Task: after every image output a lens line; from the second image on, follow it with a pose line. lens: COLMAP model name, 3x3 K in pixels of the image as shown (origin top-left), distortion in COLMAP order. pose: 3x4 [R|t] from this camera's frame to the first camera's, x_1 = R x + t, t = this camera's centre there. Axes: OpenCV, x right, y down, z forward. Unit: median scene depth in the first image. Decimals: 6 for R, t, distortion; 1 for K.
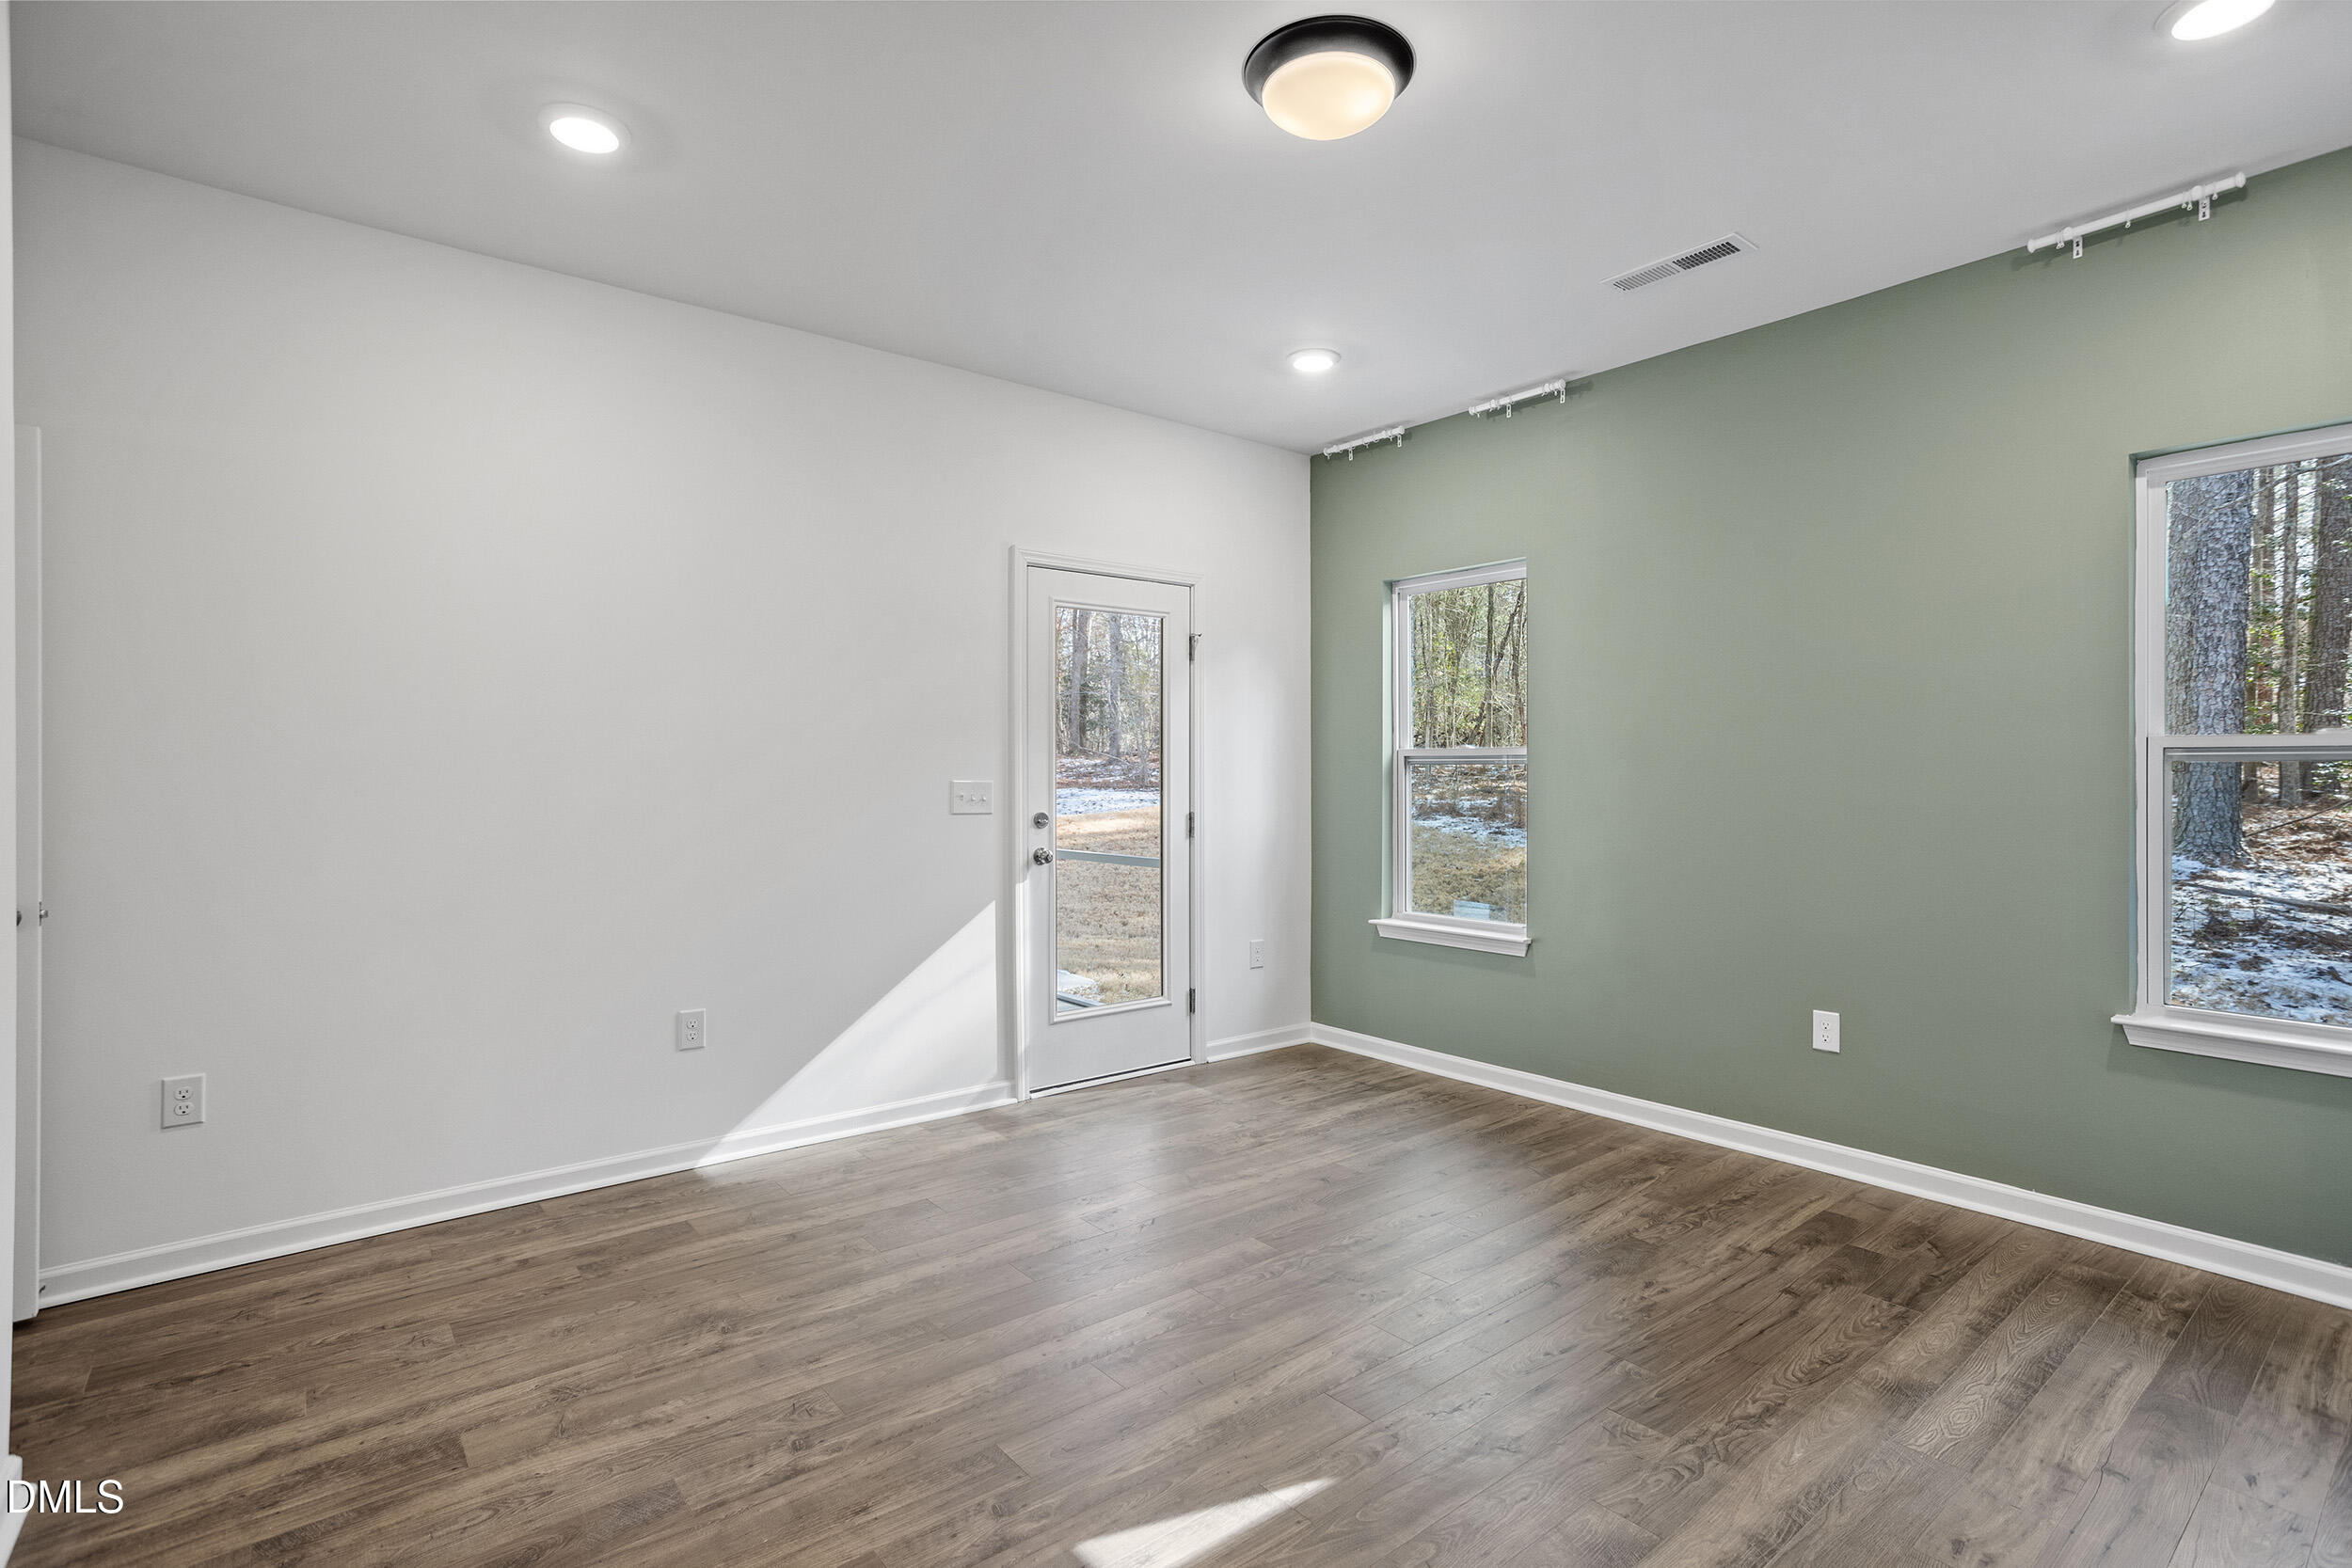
lens RADIAL K [[1117.5, 0, 1171.0], [0, 1117.5, 765.6], [0, 0, 1]] dist [-0.017351, 0.004061]
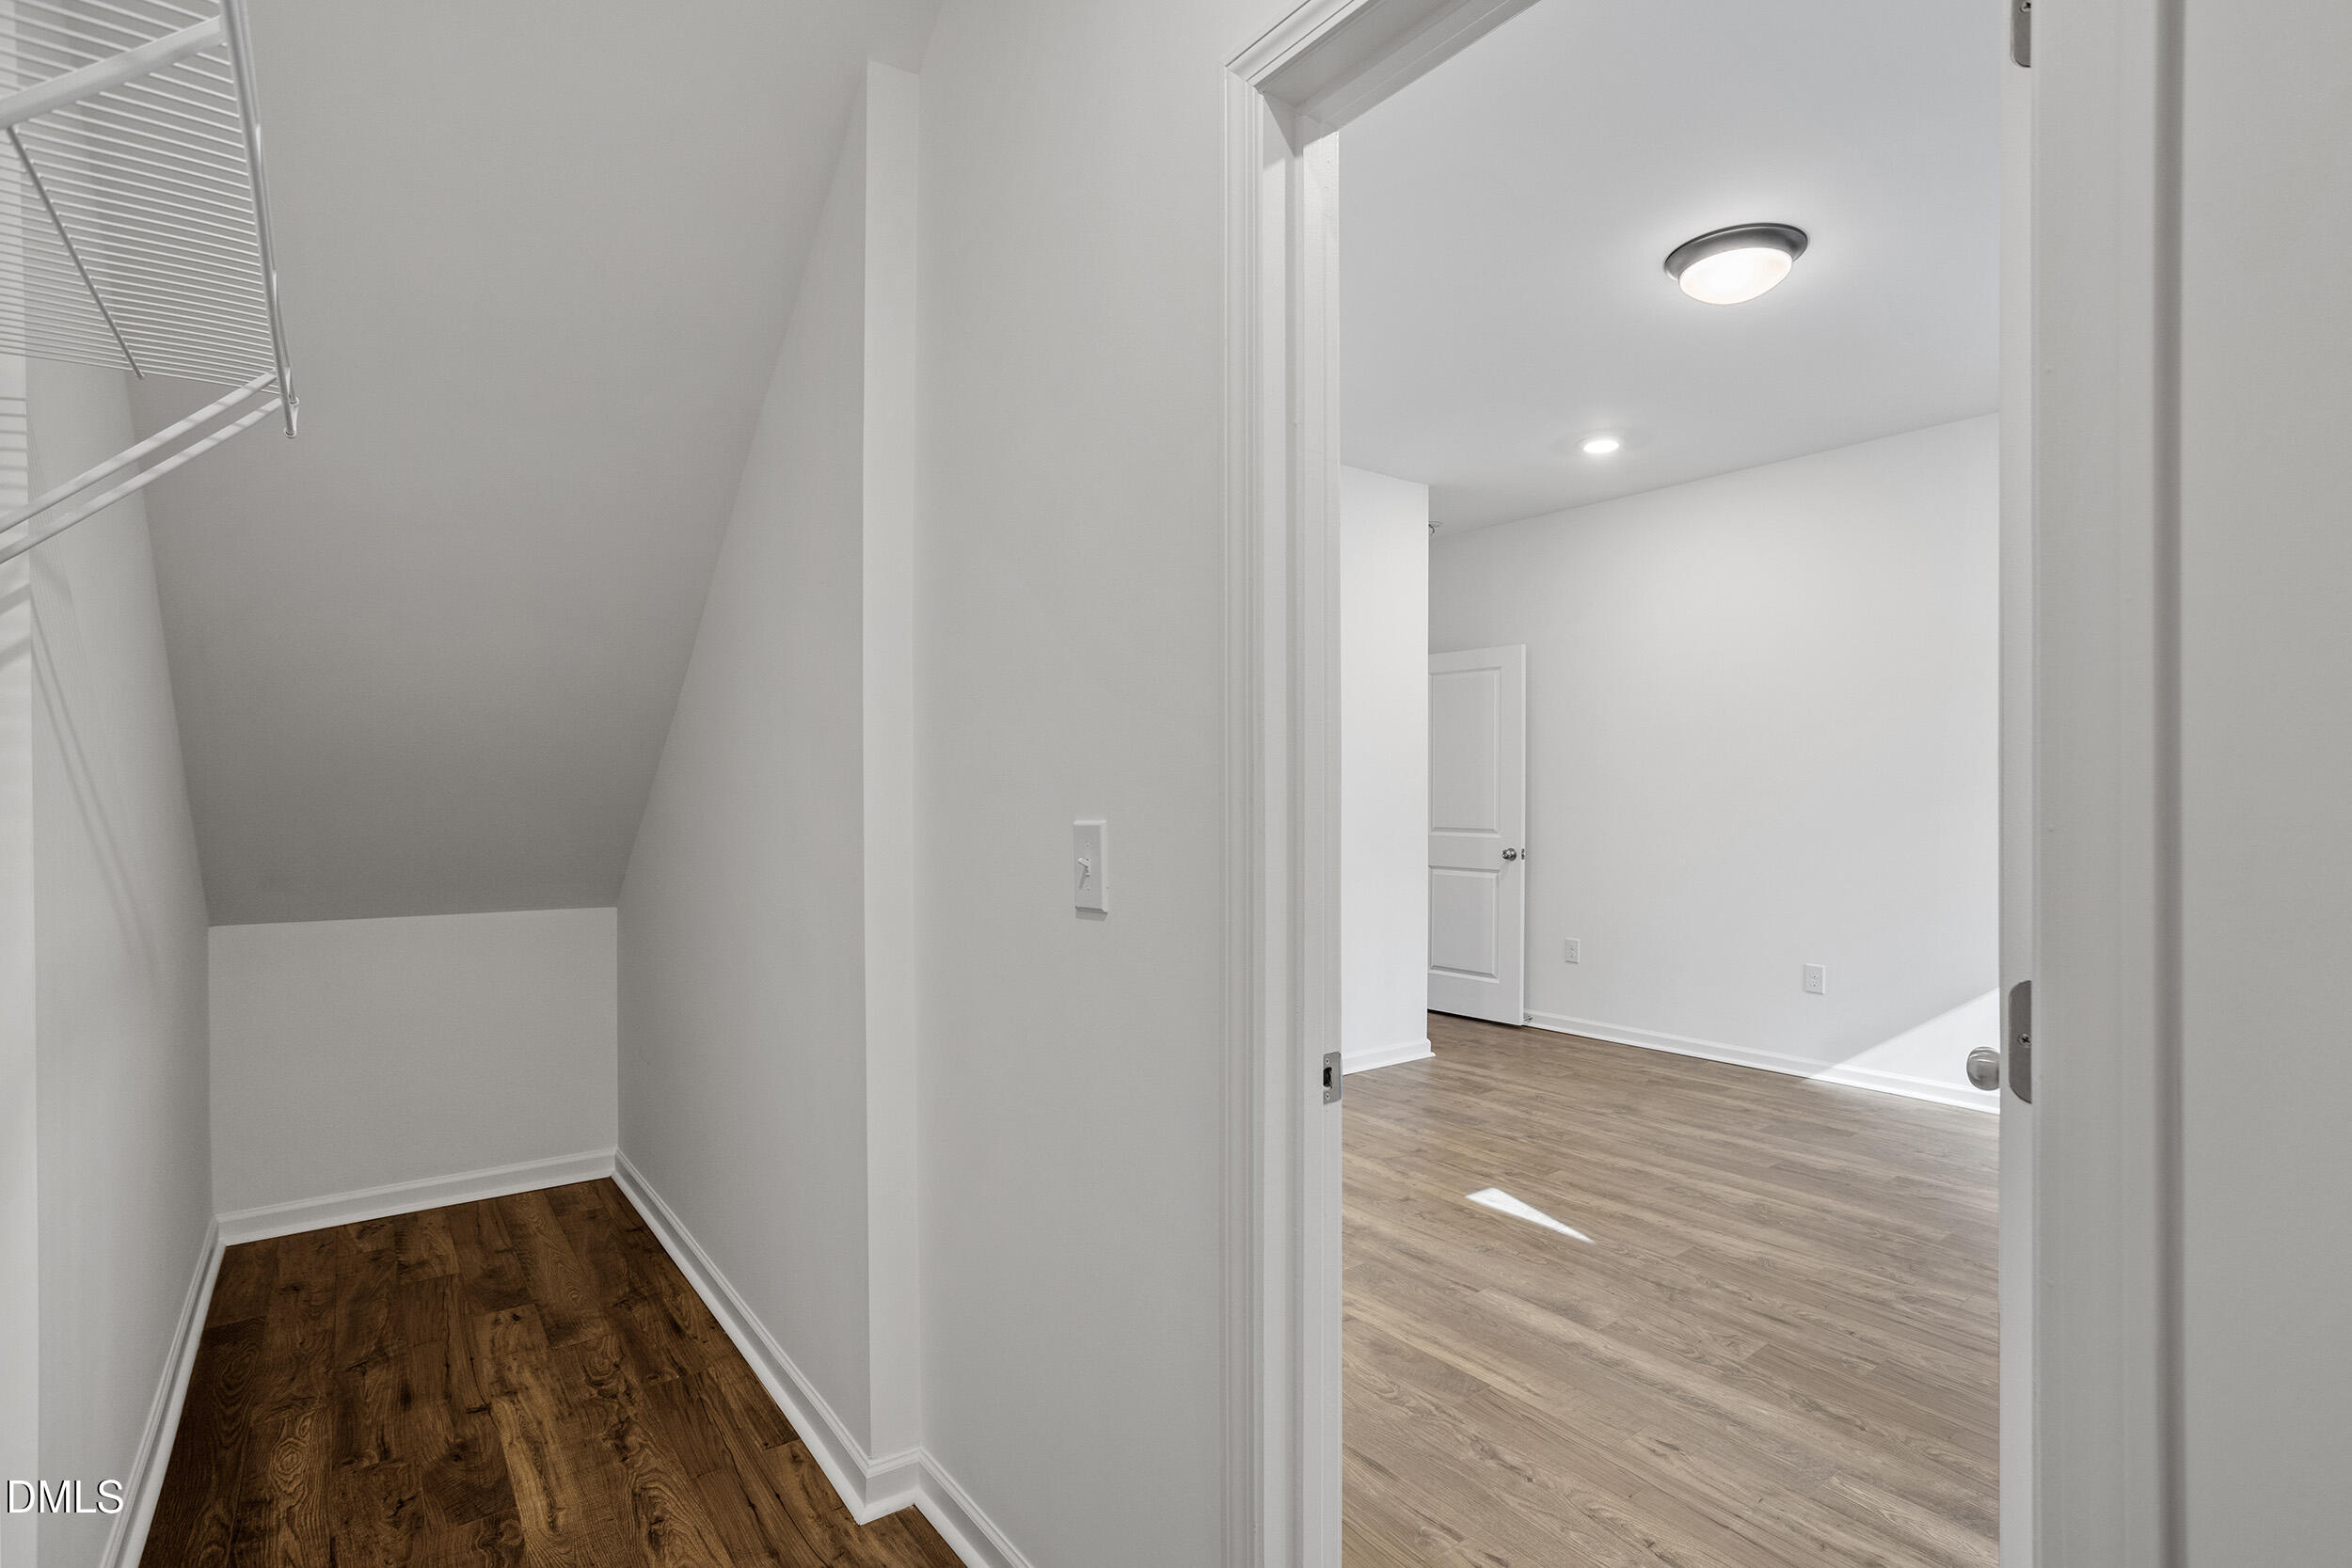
lens RADIAL K [[1117.5, 0, 1194.1], [0, 1117.5, 795.0], [0, 0, 1]] dist [-0.017351, 0.004061]
pose [[-0.023661, -0.000400, -0.999720, 1.141940], [0.010559, 0.999944, -0.000650, 0.002791], [0.999664, -0.010572, -0.023655, 0.316186]]
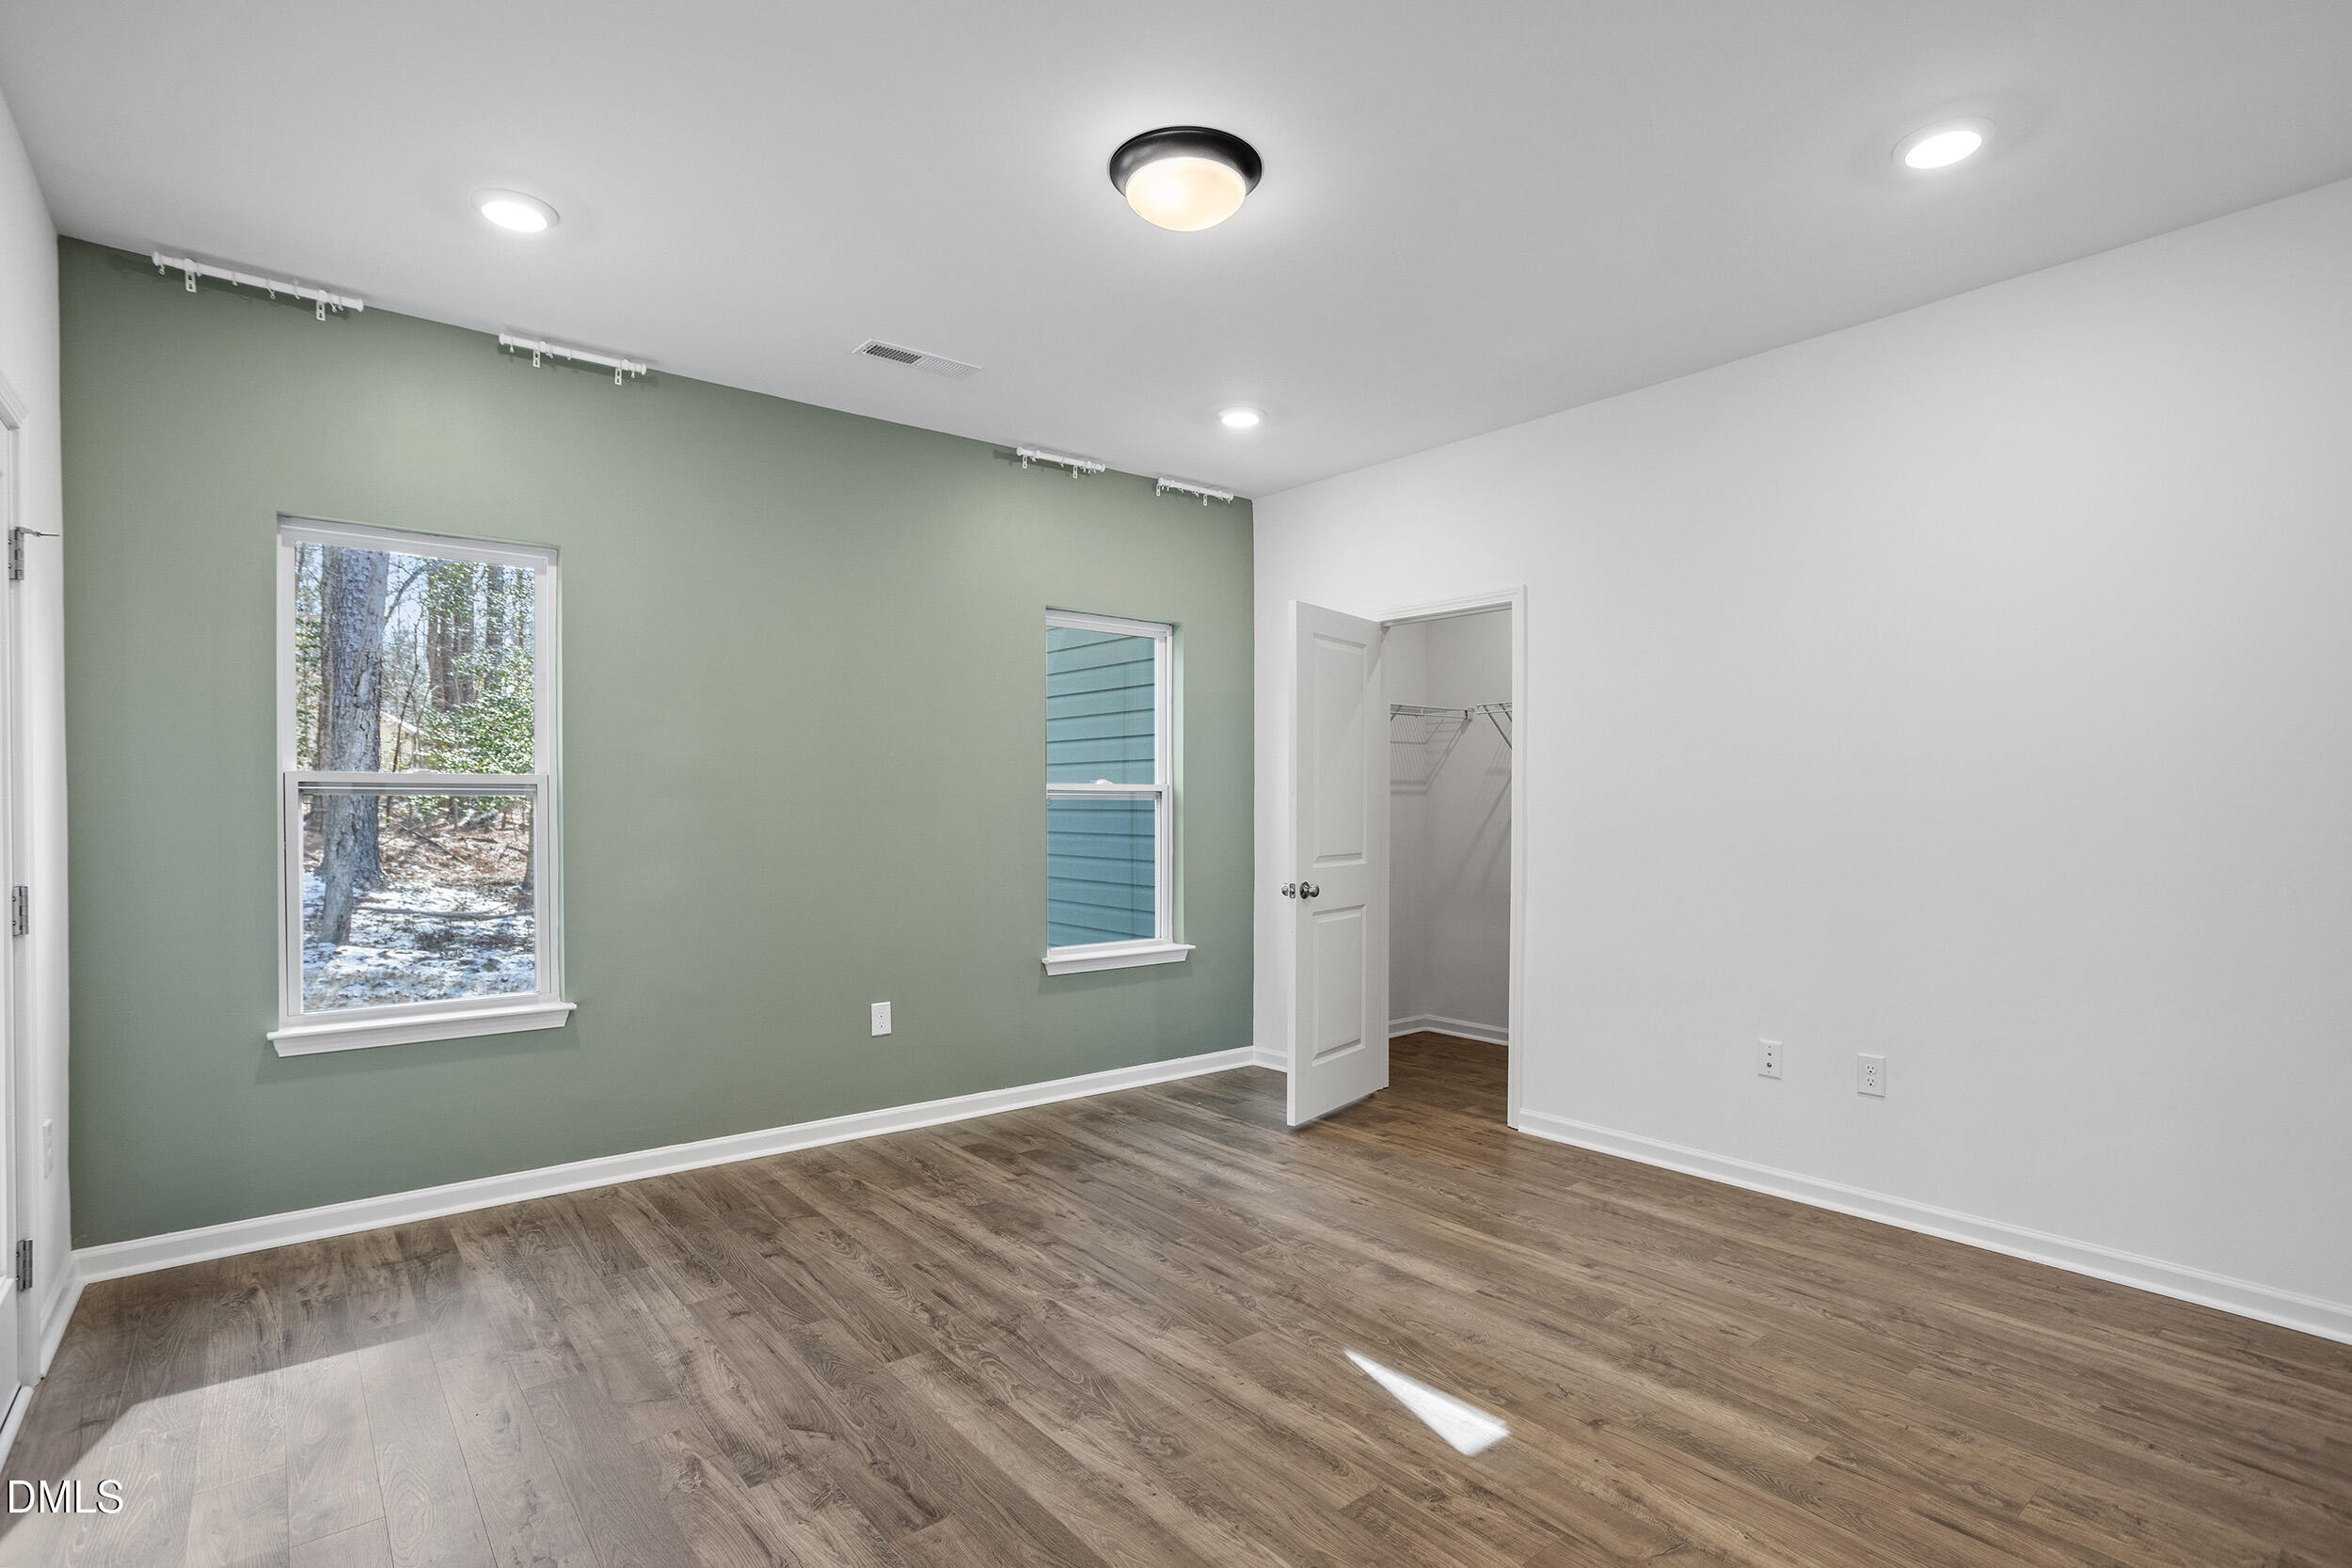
lens RADIAL K [[1175.9, 0, 1173.5], [0, 1175.9, 801.7], [0, 0, 1]] dist [-0.025828, 0.000775]
pose [[-0.002605, 0.003079, 0.999992, -0.806094], [-0.007691, 0.999966, -0.003099, 0.004487], [-0.999967, -0.007699, -0.002581, 0.796266]]
